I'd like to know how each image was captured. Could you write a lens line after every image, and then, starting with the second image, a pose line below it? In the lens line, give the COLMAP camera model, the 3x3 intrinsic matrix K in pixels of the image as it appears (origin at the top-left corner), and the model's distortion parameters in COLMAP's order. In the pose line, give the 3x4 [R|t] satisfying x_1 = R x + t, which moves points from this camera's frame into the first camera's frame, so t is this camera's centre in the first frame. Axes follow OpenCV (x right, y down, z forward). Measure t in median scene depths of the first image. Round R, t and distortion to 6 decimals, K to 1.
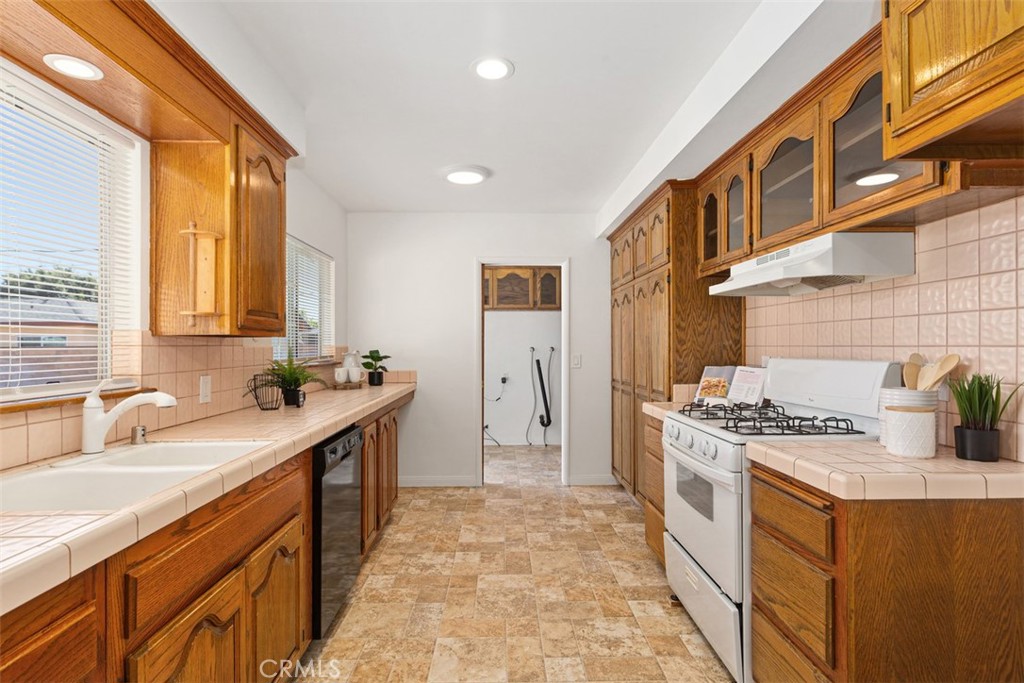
lens RADIAL K [[497.7, 0, 508.6], [0, 497.7, 343.5], [0, 0, 1]] dist [-0.002050, -0.000212]
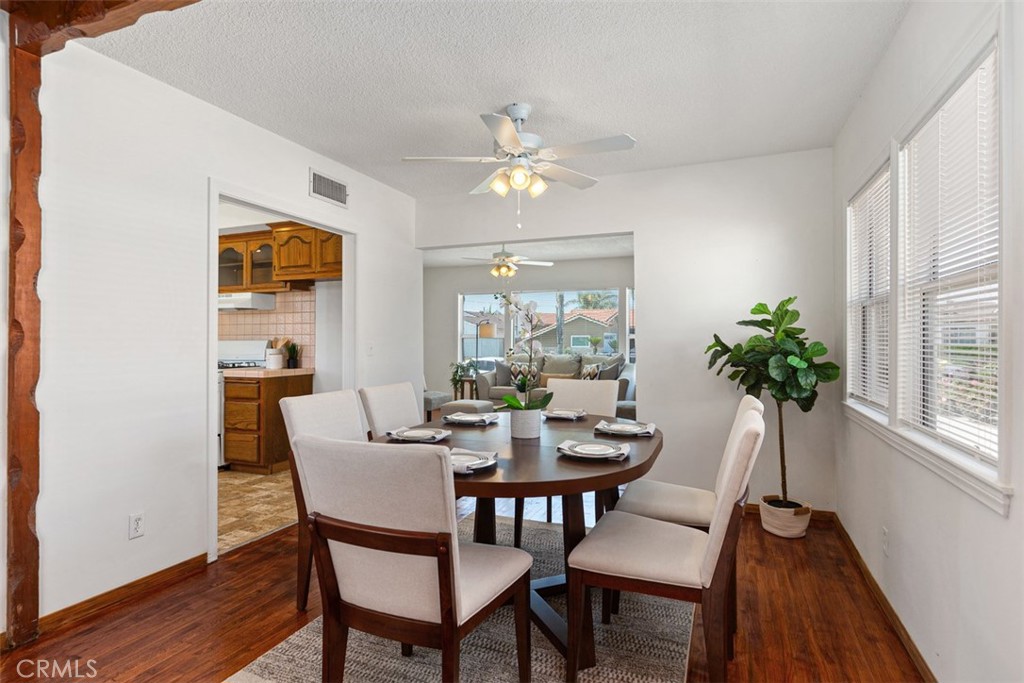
lens RADIAL K [[554.2, 0, 506.3], [0, 554.2, 340.9], [0, 0, 1]] dist [0.003196, 0.000519]
pose [[0.423549, -0.000442, 0.905873, -1.056749], [-0.006354, 0.999974, 0.003458, 0.015386], [-0.905851, -0.007221, 0.423535, -1.089106]]
